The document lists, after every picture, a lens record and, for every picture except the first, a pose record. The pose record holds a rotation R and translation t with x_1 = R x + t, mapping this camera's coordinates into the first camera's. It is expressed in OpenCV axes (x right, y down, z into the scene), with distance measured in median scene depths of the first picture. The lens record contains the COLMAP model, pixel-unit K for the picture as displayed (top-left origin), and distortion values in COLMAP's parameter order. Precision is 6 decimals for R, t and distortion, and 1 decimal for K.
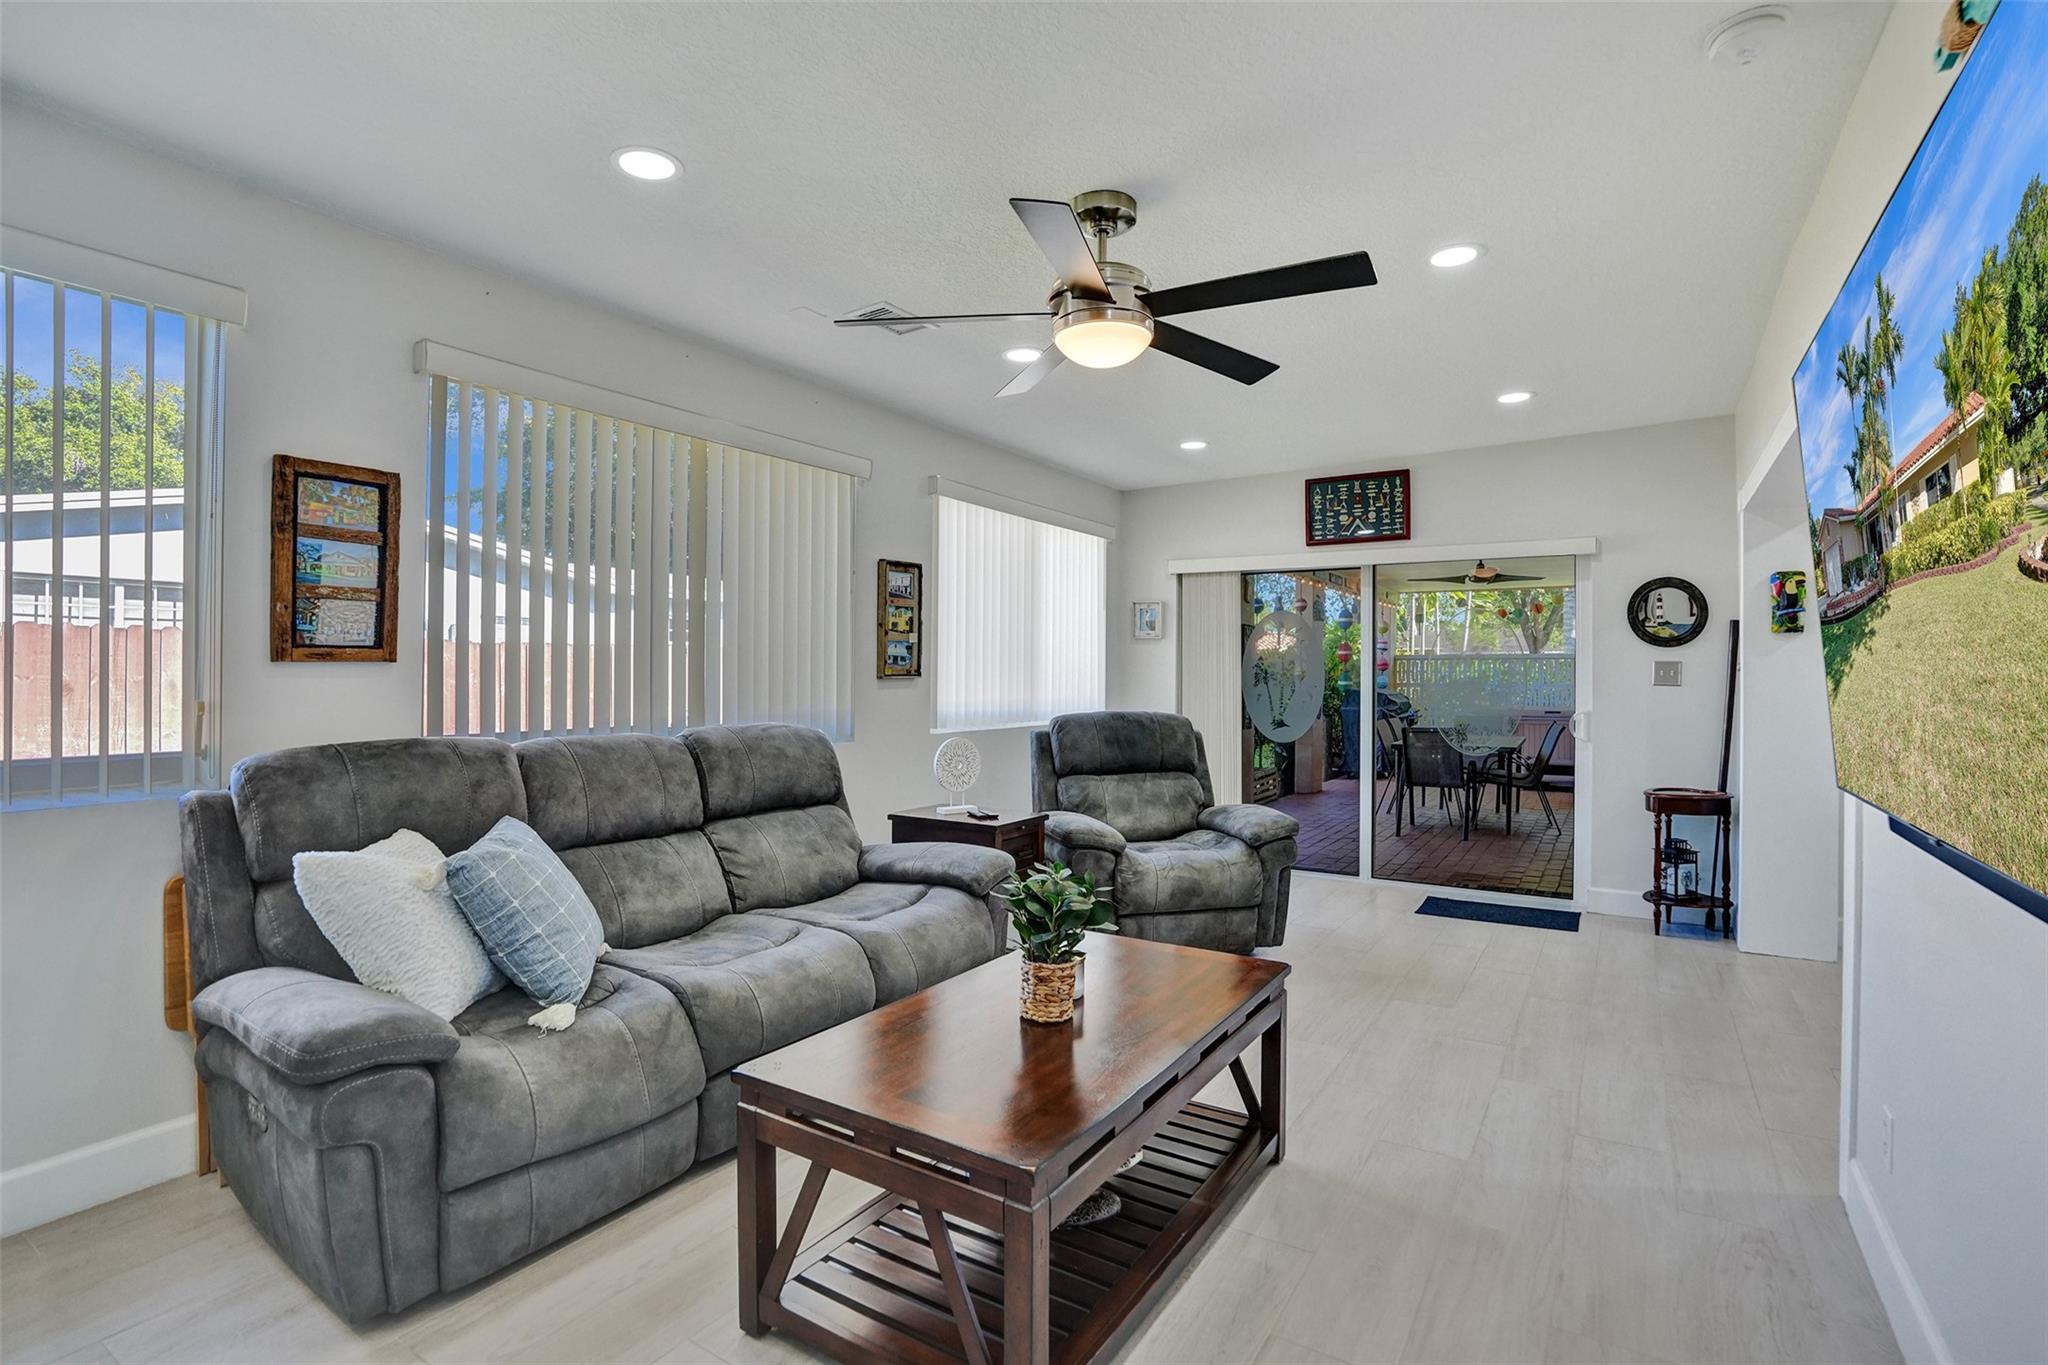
lens RADIAL K [[962.6, 0, 1024.0], [0, 962.6, 682.5], [0, 0, 1]] dist [-0.055011, 0.024182]
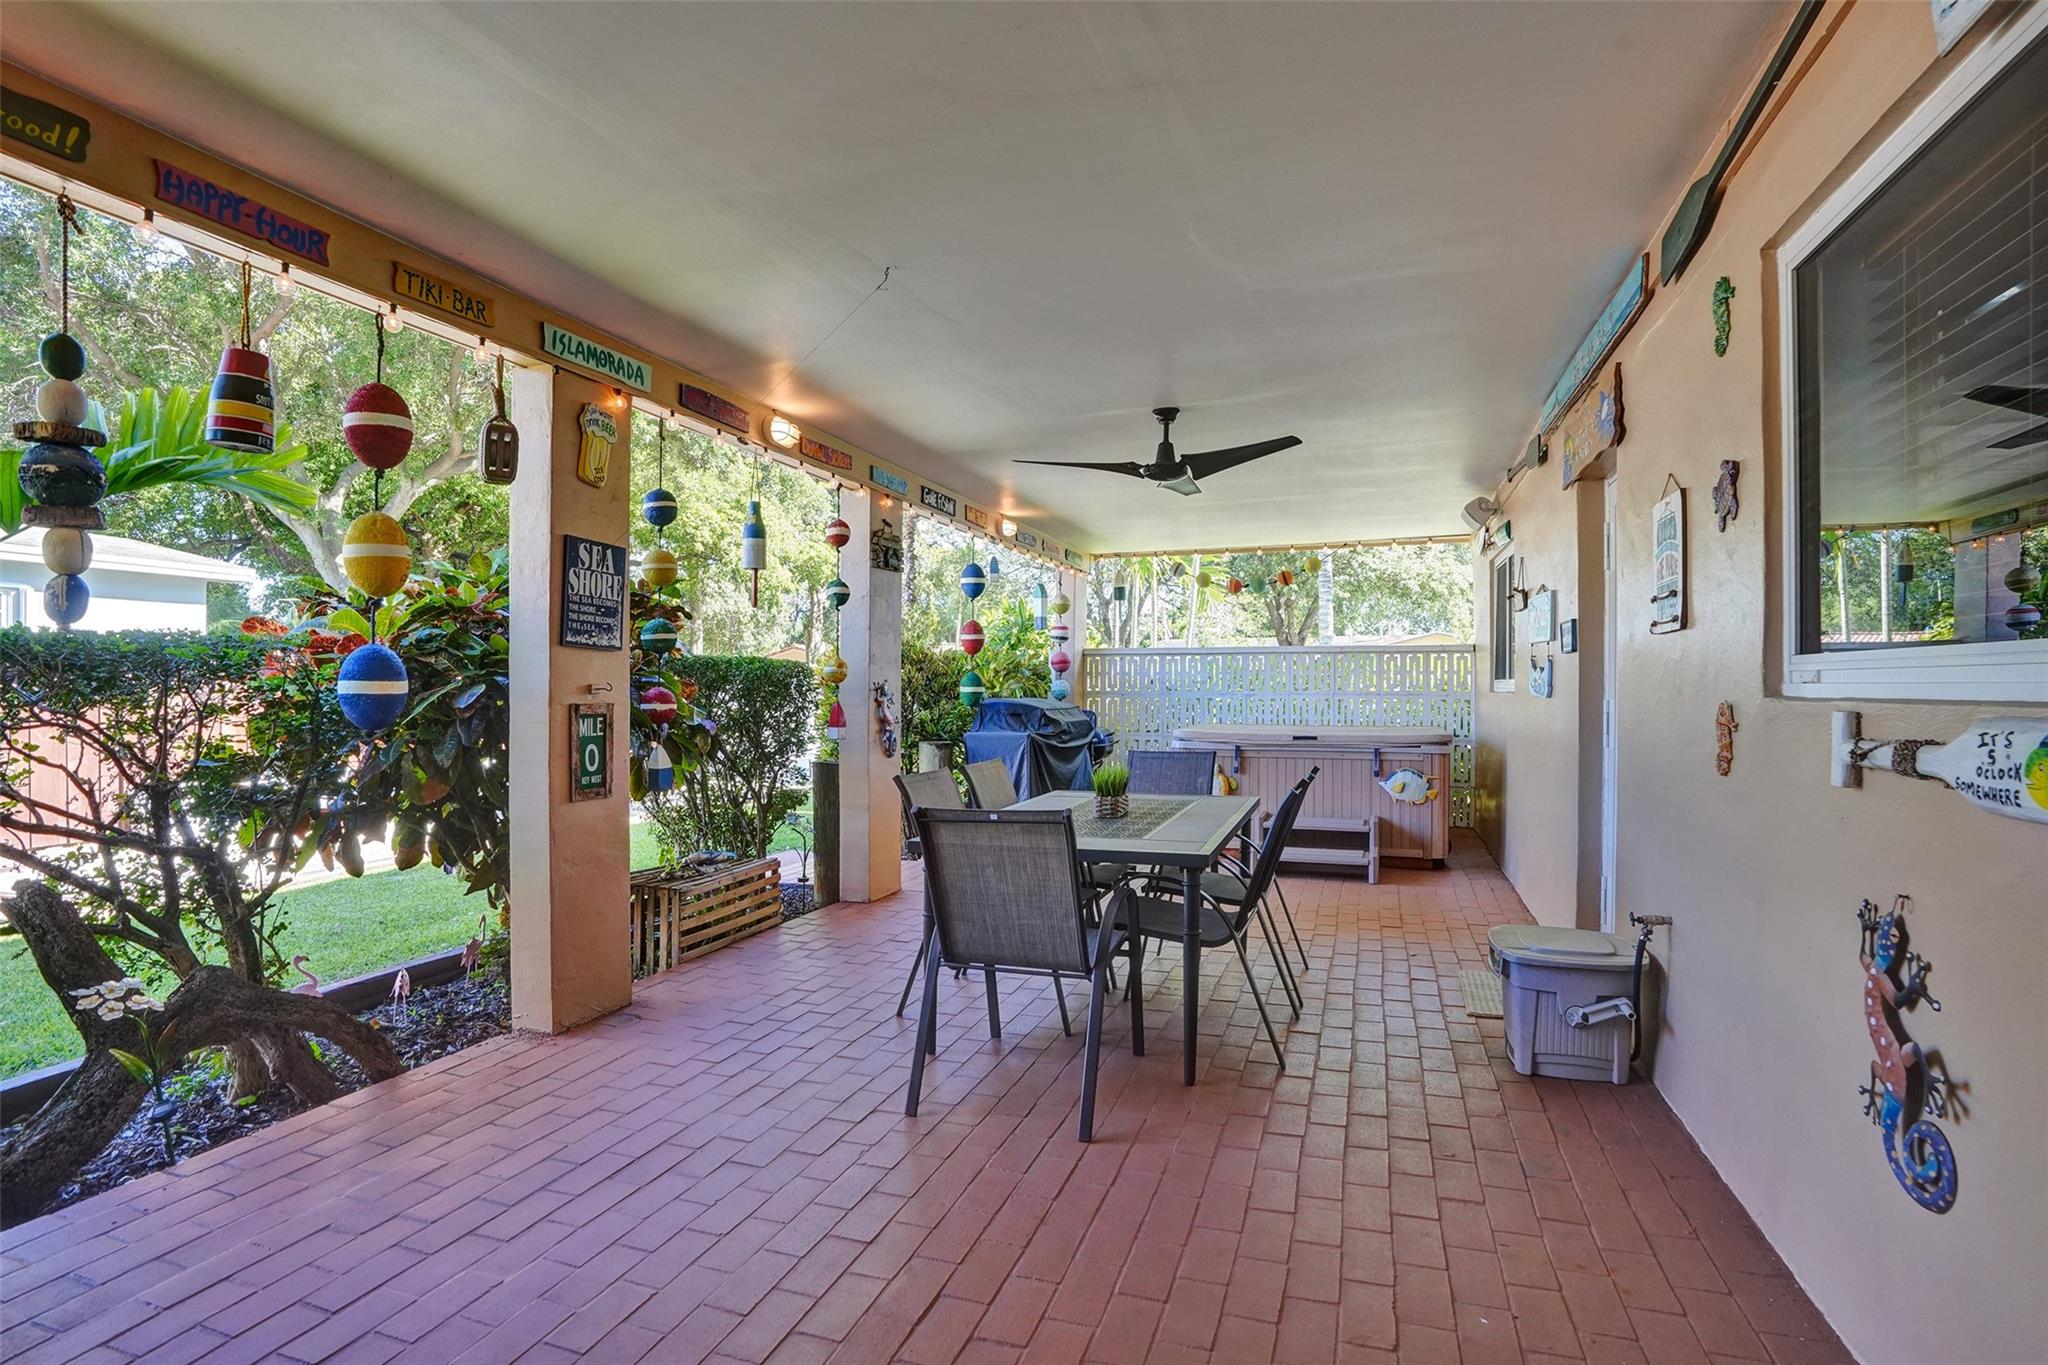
lens RADIAL K [[962.6, 0, 1024.0], [0, 962.6, 682.5], [0, 0, 1]] dist [-0.055011, 0.024182]
pose [[0.975470, -0.000028, 0.220130, 0.219011], [0.002833, 0.999919, -0.012425, 0.003061], [-0.220112, 0.012744, 0.975391, 0.391546]]
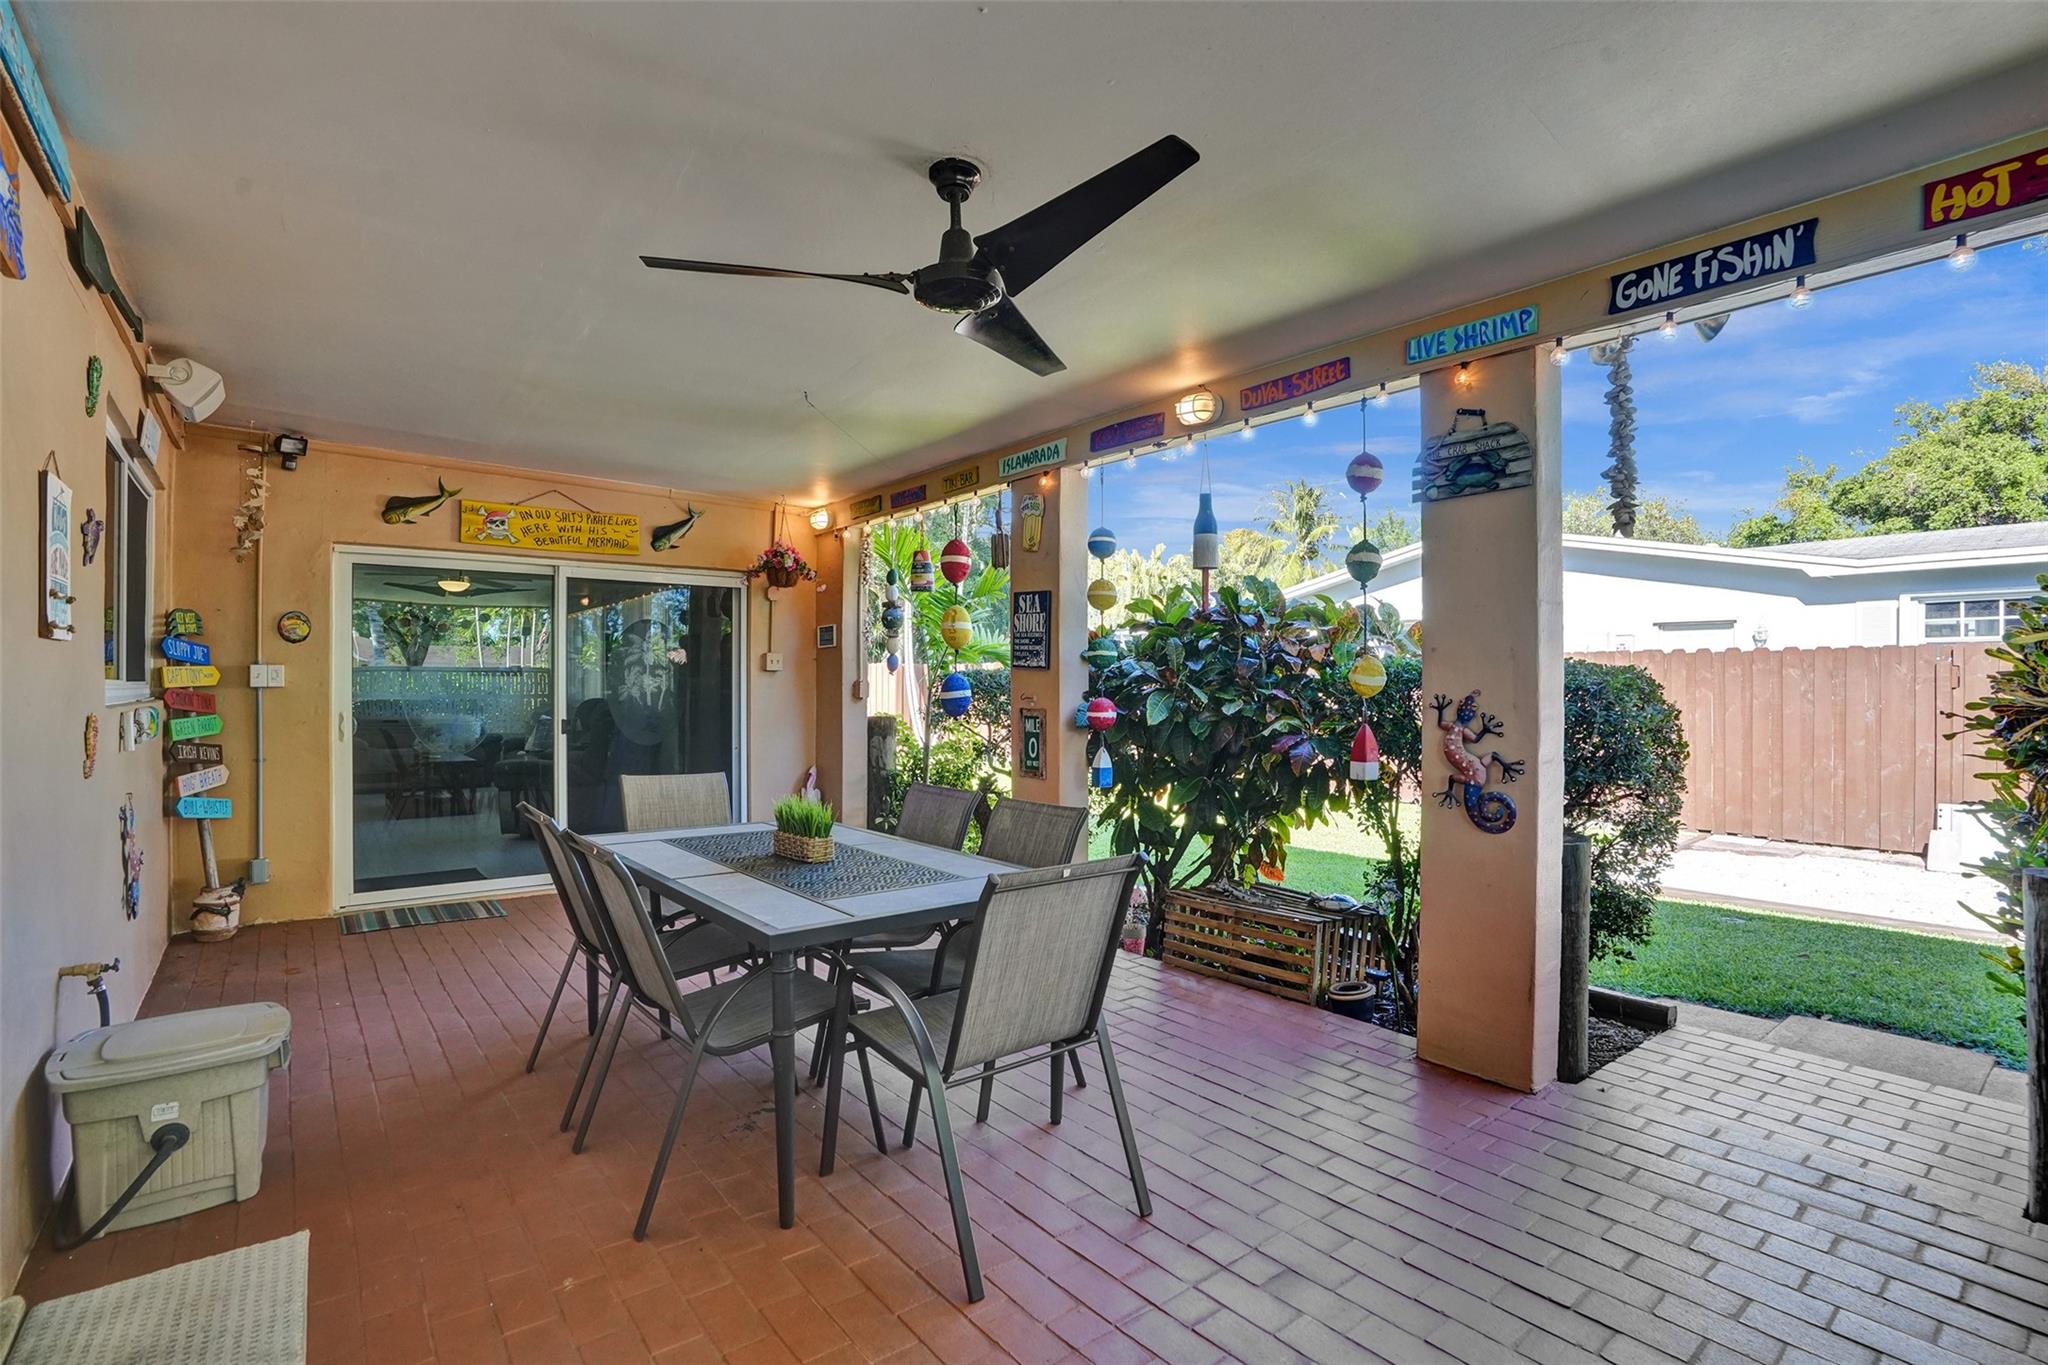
lens RADIAL K [[962.6, 0, 1024.0], [0, 962.6, 682.5], [0, 0, 1]] dist [-0.055011, 0.024182]
pose [[-0.311589, -0.003195, -0.950212, 0.509495], [-0.006781, 0.999976, -0.001139, -0.003776], [0.950193, 0.006089, -0.311604, 0.780082]]
